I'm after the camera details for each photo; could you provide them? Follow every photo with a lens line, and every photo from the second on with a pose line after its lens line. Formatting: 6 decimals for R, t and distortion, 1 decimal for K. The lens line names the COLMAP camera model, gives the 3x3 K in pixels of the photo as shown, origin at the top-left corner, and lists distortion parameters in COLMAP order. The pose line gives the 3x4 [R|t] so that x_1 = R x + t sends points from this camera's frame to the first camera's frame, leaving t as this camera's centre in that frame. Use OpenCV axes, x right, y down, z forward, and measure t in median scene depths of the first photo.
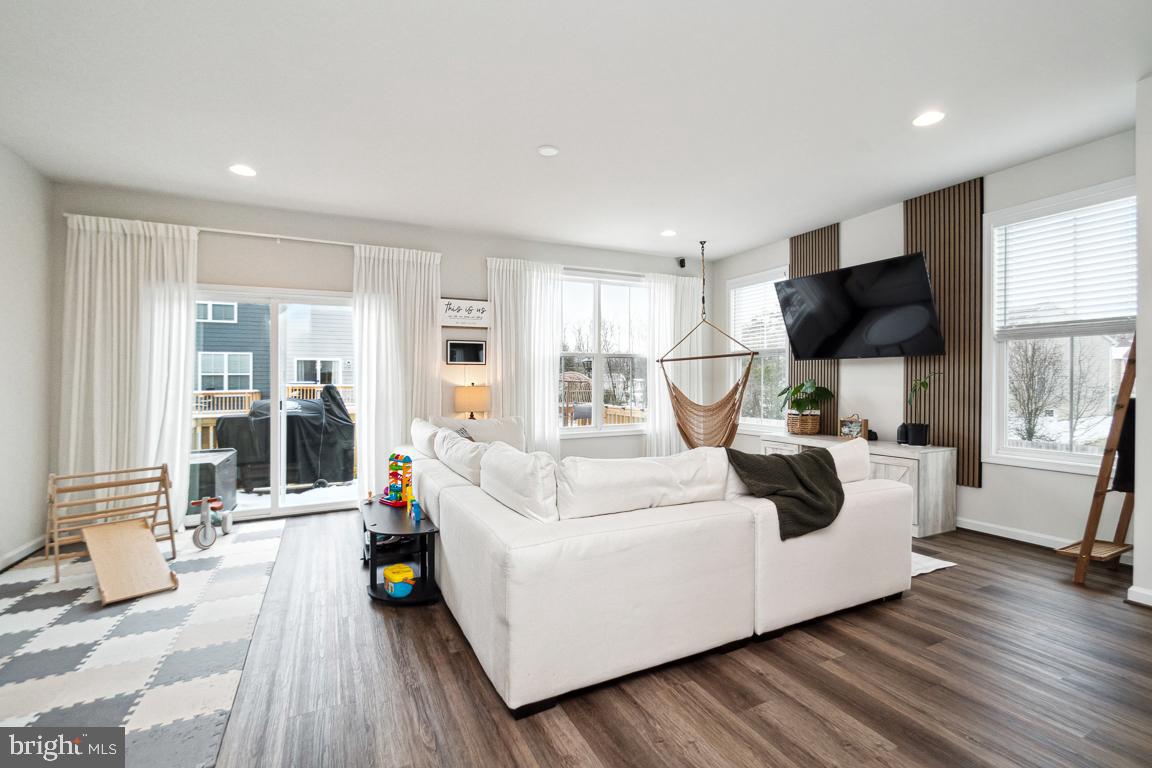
lens RADIAL K [[519.5, 0, 580.5], [0, 519.5, 379.3], [0, 0, 1]] dist [0.000223, 0.002213]
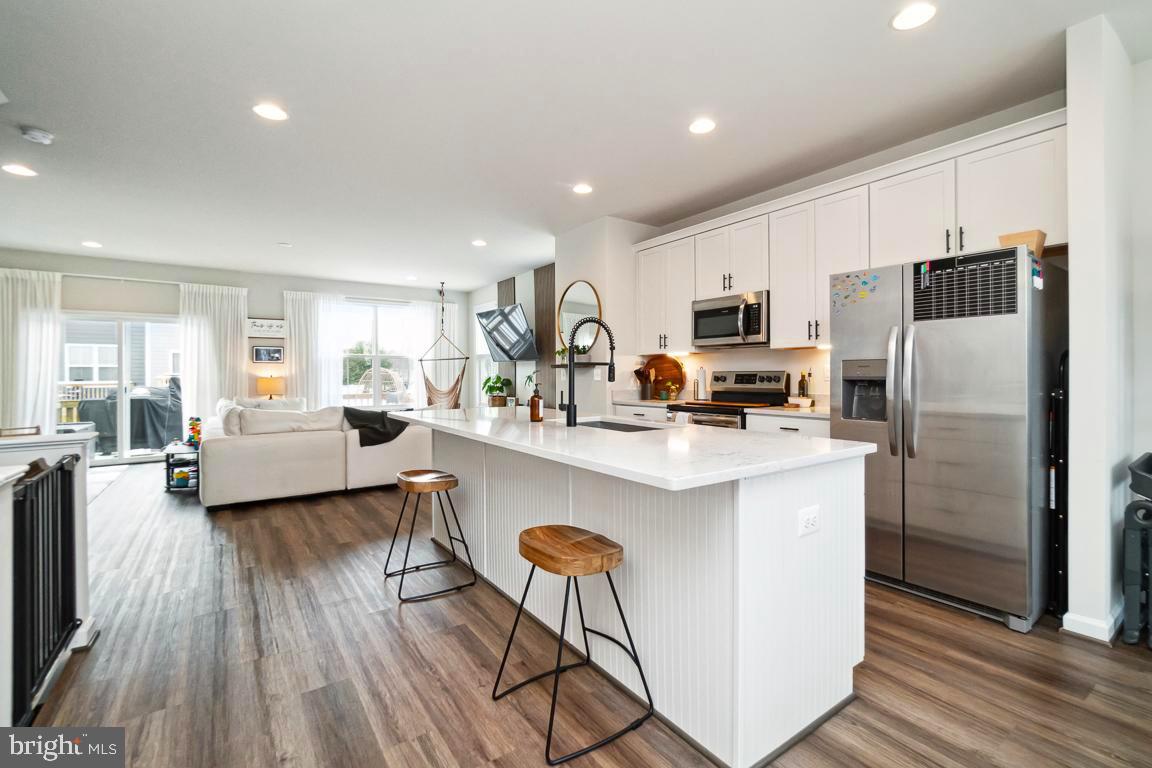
lens RADIAL K [[519.5, 0, 578.2], [0, 519.5, 378.2], [0, 0, 1]] dist [0.000223, 0.002213]
pose [[0.989775, 0.003581, 0.142589, 0.441639], [-0.005214, 0.999925, 0.011077, -0.005459], [-0.142539, -0.011707, 0.989720, -0.589316]]
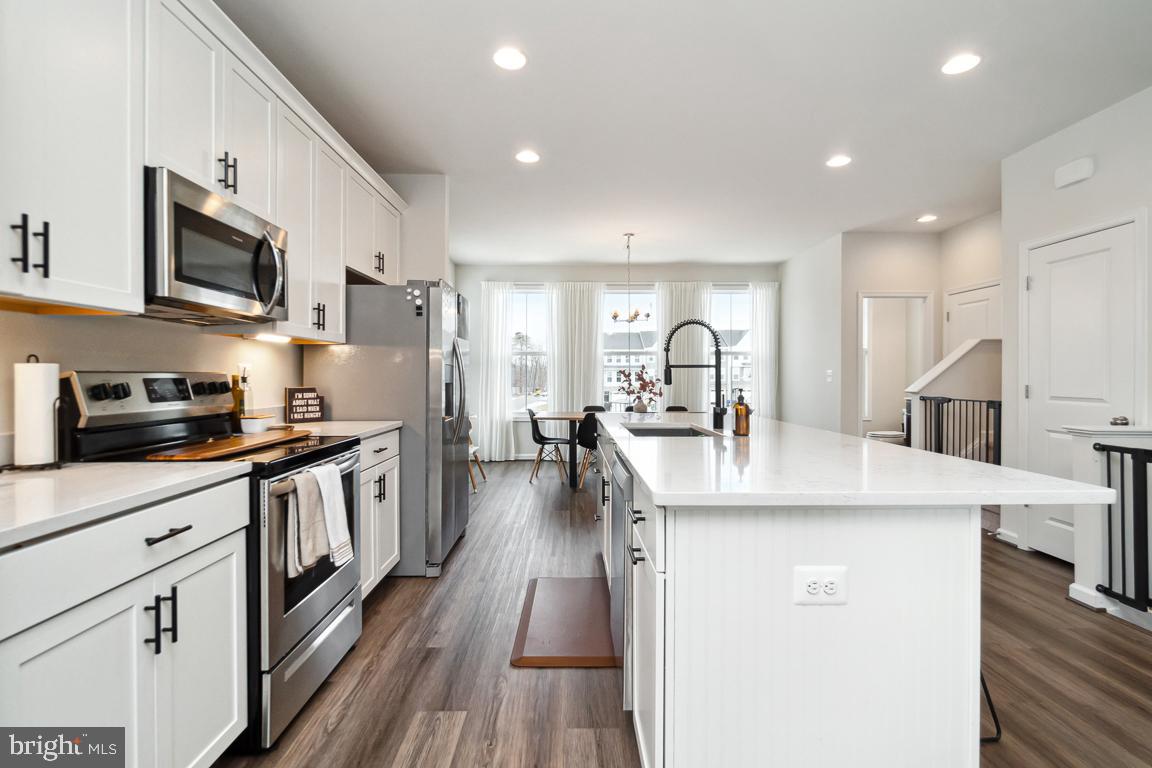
lens RADIAL K [[558.9, 0, 578.1], [0, 558.9, 378.3], [0, 0, 1]] dist [-0.008453, -0.000264]
pose [[-0.905825, 0.009033, 0.423556, 0.400765], [0.007884, 0.999959, -0.004466, -0.000179], [-0.423579, -0.000706, -0.905859, 0.441020]]
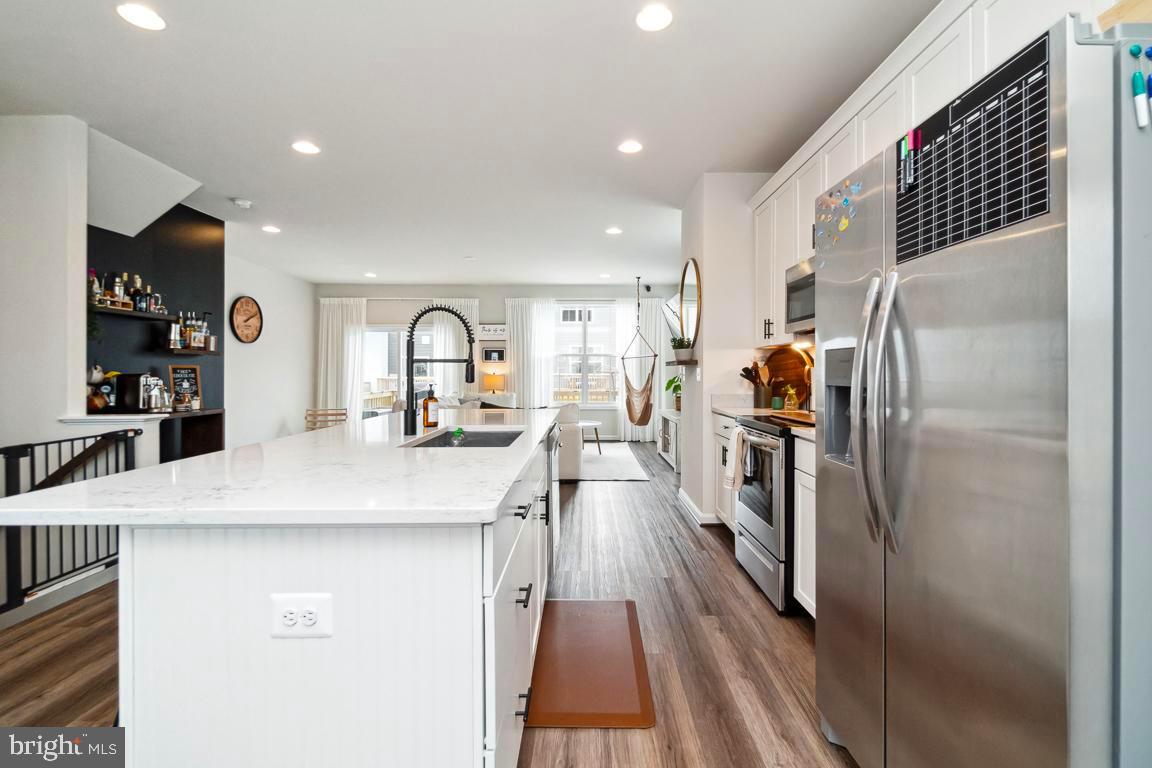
lens RADIAL K [[519.5, 0, 586.7], [0, 519.5, 383.4], [0, 0, 1]] dist [0.000223, 0.002213]
pose [[0.896742, 0.020085, -0.442098, 0.817612], [-0.008274, 0.999556, 0.028628, -0.008565], [0.442477, -0.022014, 0.896510, -0.412710]]
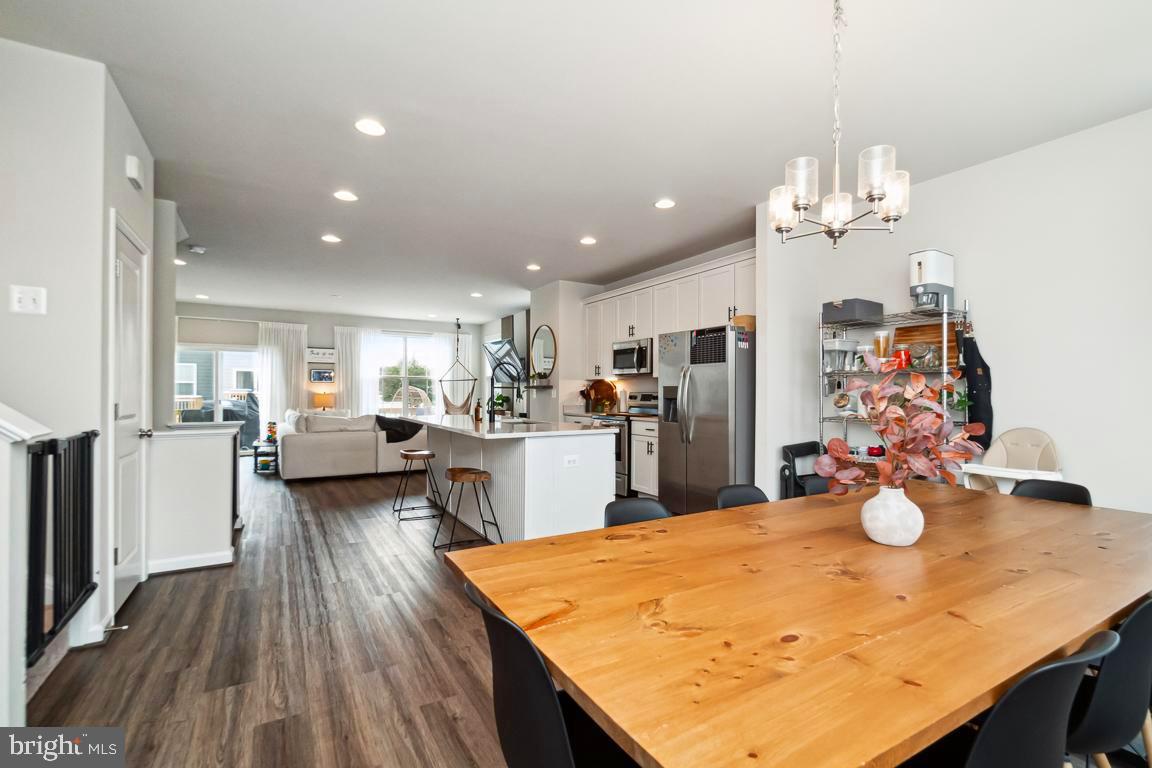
lens RADIAL K [[519.5, 0, 588.2], [0, 519.5, 399.0], [0, 0, 1]] dist [0.000223, 0.002213]
pose [[0.996082, 0.012425, 0.087558, 0.589107], [-0.013854, 0.999780, 0.015737, -0.010098], [-0.087343, -0.016889, 0.996035, -0.995094]]
